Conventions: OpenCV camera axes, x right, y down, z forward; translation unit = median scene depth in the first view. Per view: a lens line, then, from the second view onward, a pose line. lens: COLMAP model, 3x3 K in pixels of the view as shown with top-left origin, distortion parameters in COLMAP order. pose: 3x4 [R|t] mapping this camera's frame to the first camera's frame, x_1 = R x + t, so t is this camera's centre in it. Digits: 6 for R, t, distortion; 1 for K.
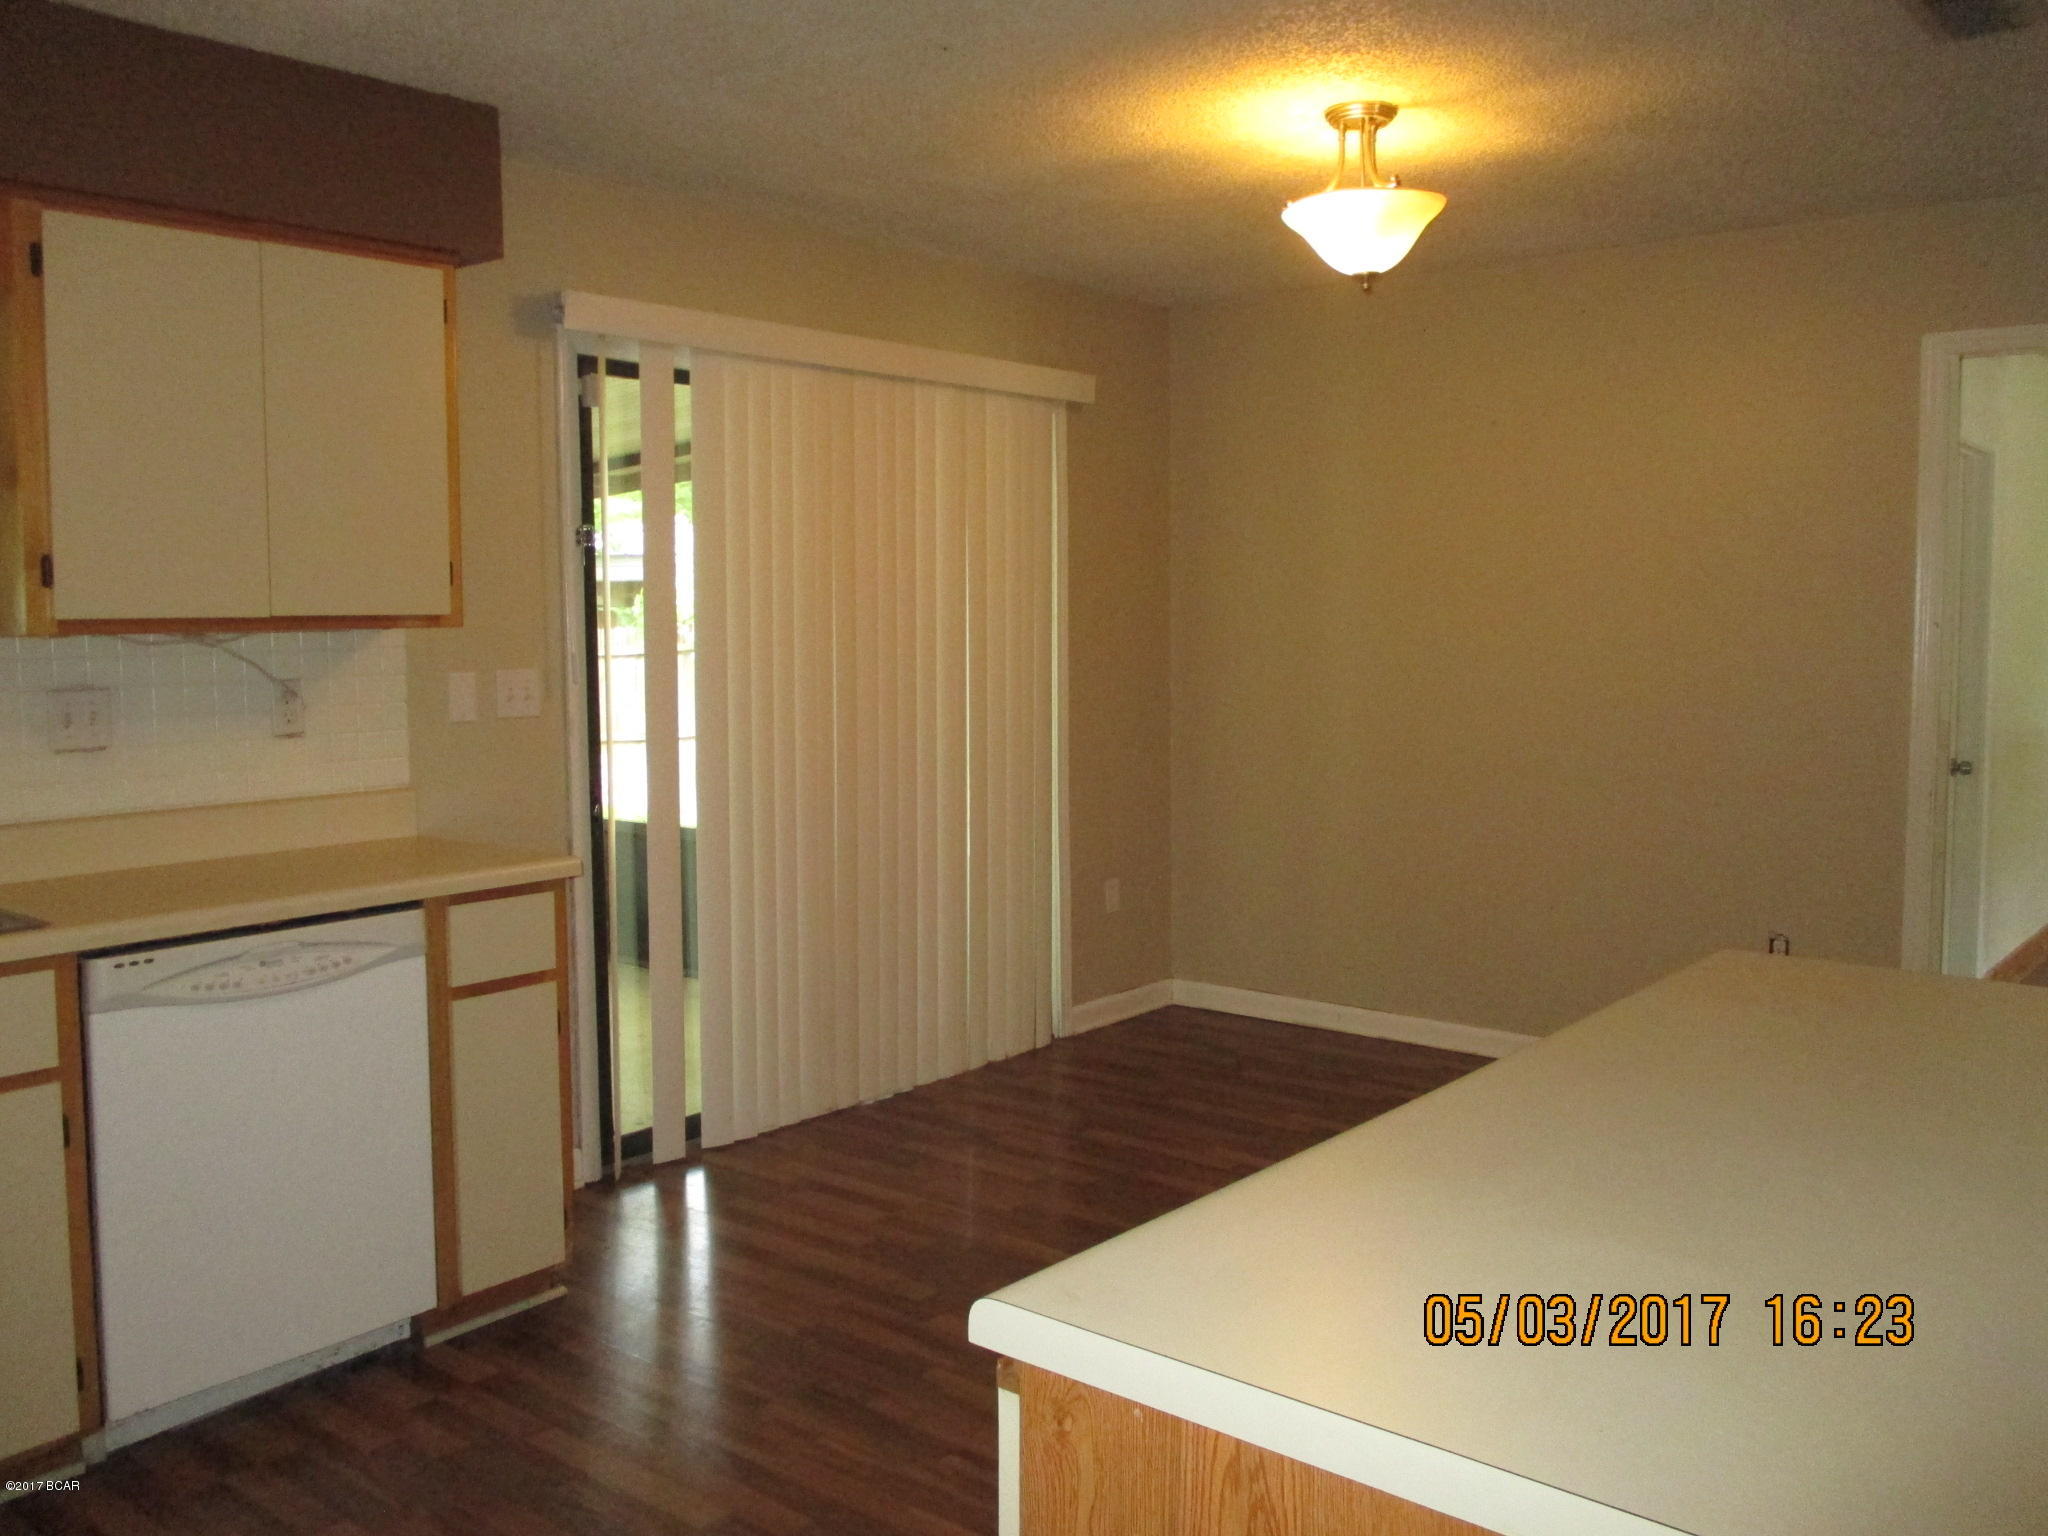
lens RADIAL K [[1772.3, 0, 1024.6], [0, 1772.3, 727.9], [0, 0, 1]] dist [-0.003578, 0.000882]
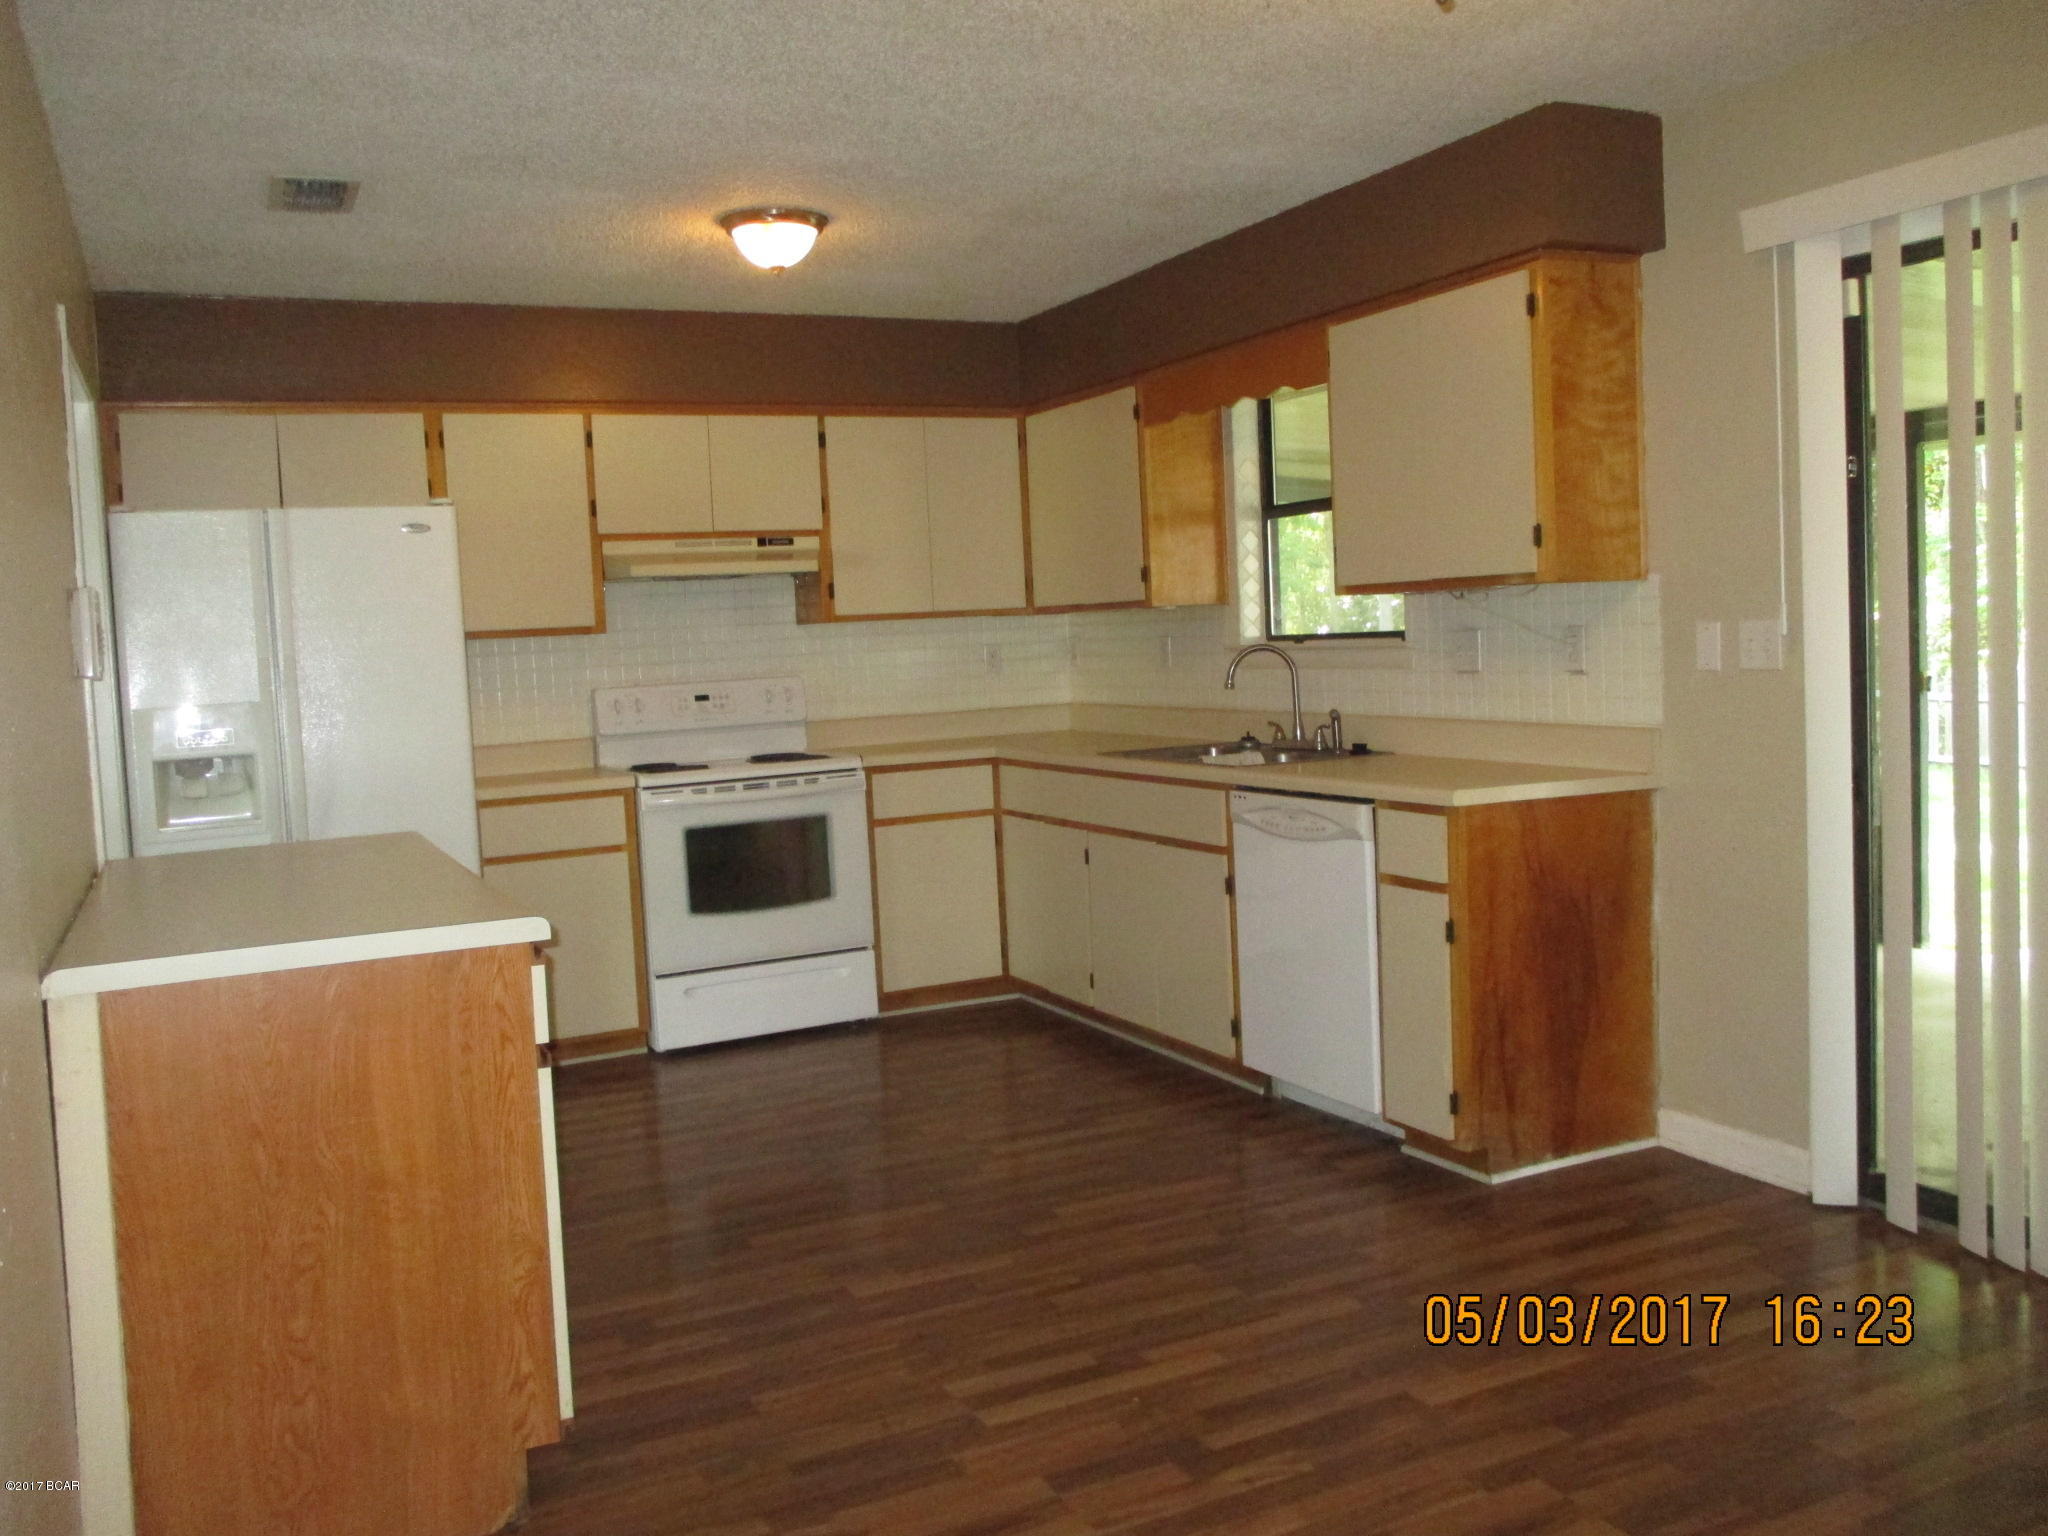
lens RADIAL K [[1825.6, 0, 1024.0], [0, 1825.6, 768.0], [0, 0, 1]] dist [-0.006856, 0.020238]
pose [[-0.429692, 0.093285, -0.898144, 0.881638], [-0.019741, 0.993441, 0.112627, -0.065032], [0.902760, 0.066126, -0.425033, 1.215517]]
